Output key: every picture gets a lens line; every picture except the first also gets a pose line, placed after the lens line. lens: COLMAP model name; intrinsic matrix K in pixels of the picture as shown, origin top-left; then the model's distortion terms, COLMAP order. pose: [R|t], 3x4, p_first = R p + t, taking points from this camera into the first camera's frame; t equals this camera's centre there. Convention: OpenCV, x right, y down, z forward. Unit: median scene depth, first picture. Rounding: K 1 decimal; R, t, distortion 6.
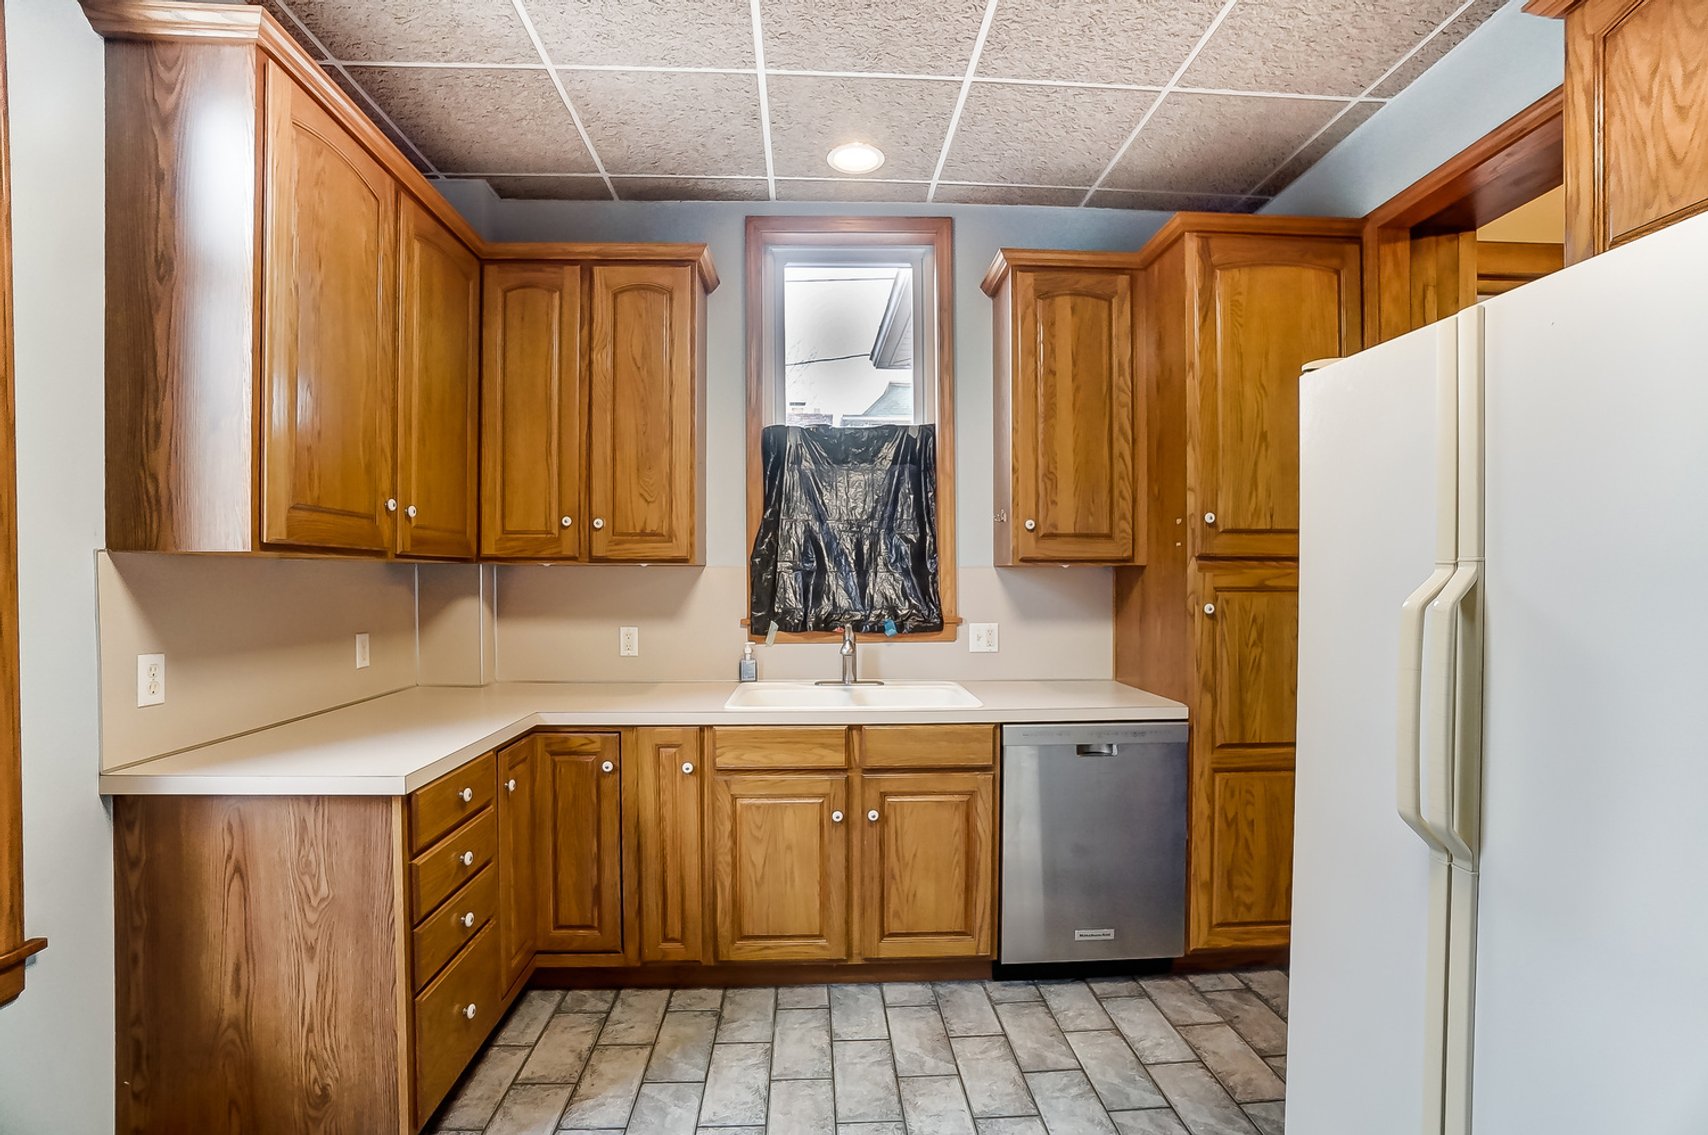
lens RADIAL K [[758.1, 0, 863.2], [0, 758.1, 587.9], [0, 0, 1]] dist [-0.050263, 0.014030]
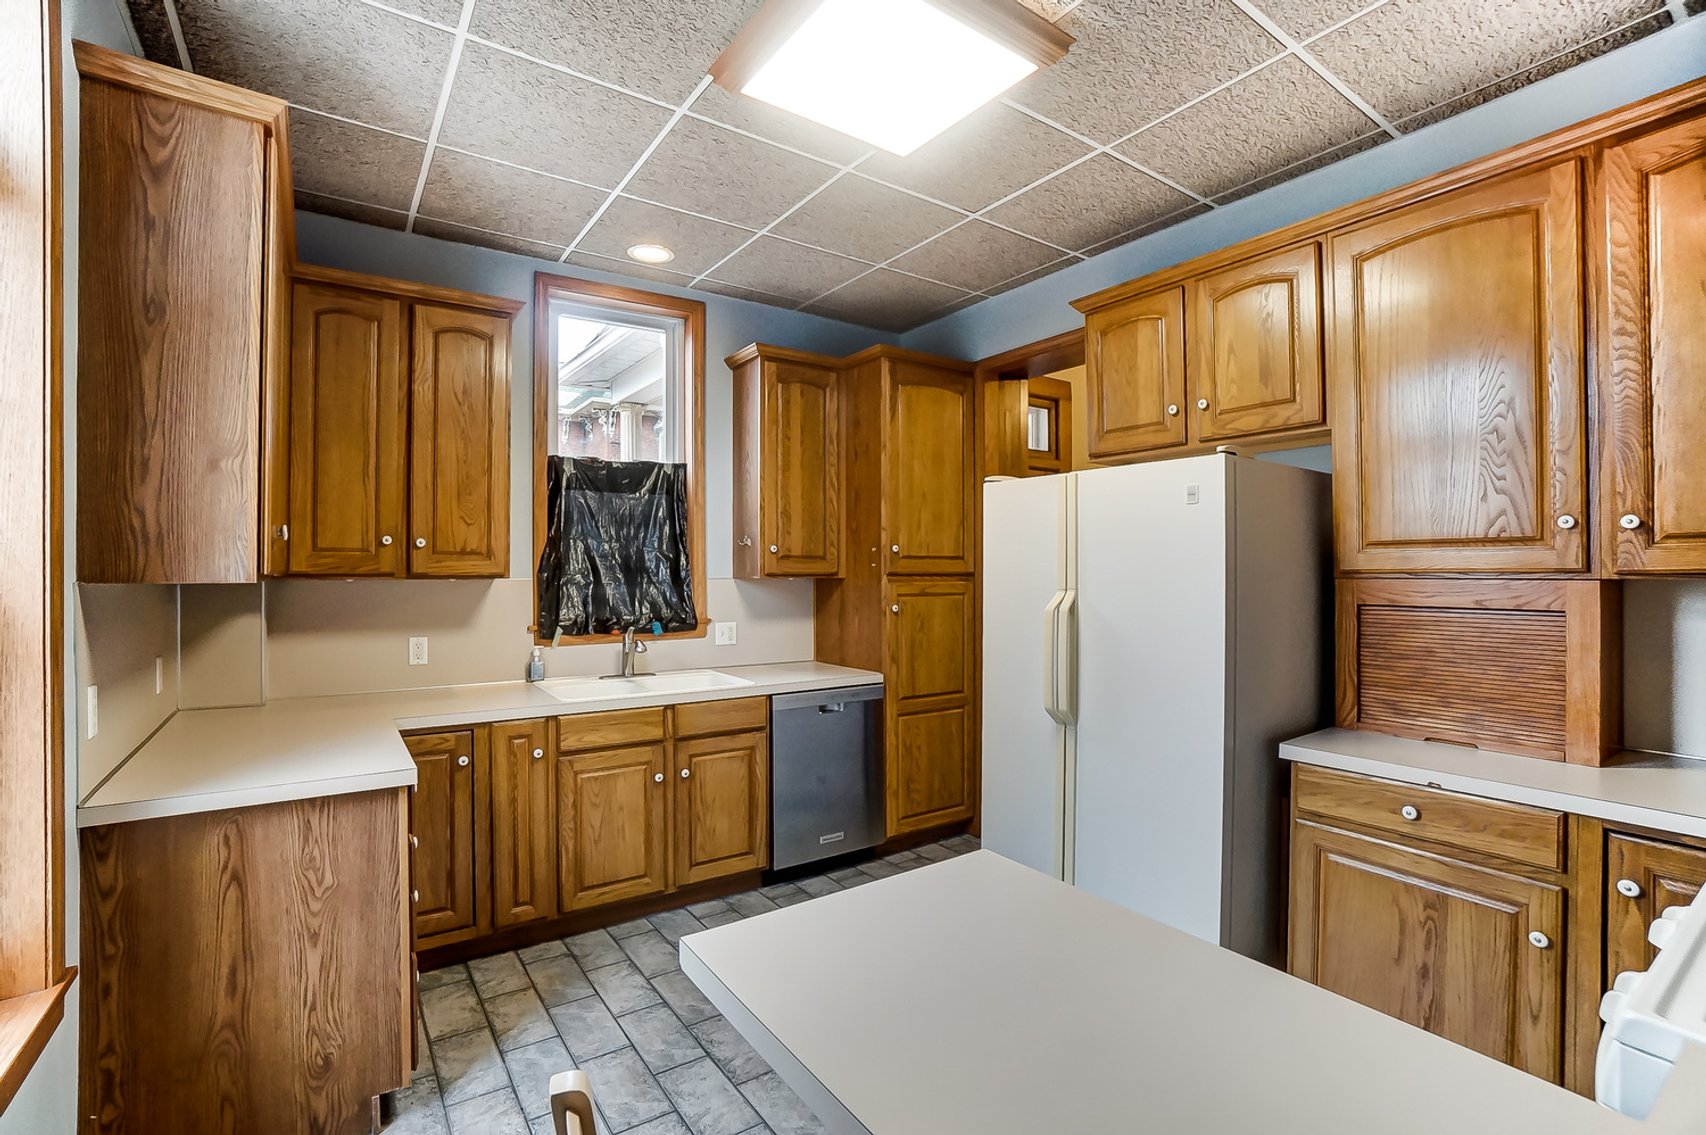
lens RADIAL K [[757.2, 0, 850.8], [0, 757.2, 570.9], [0, 0, 1]] dist [-0.050263, 0.014030]
pose [[0.852360, 0.000220, 0.522956, -0.411674], [0.006232, 0.999925, -0.010578, -0.032034], [-0.522919, 0.012275, 0.852294, -0.253801]]
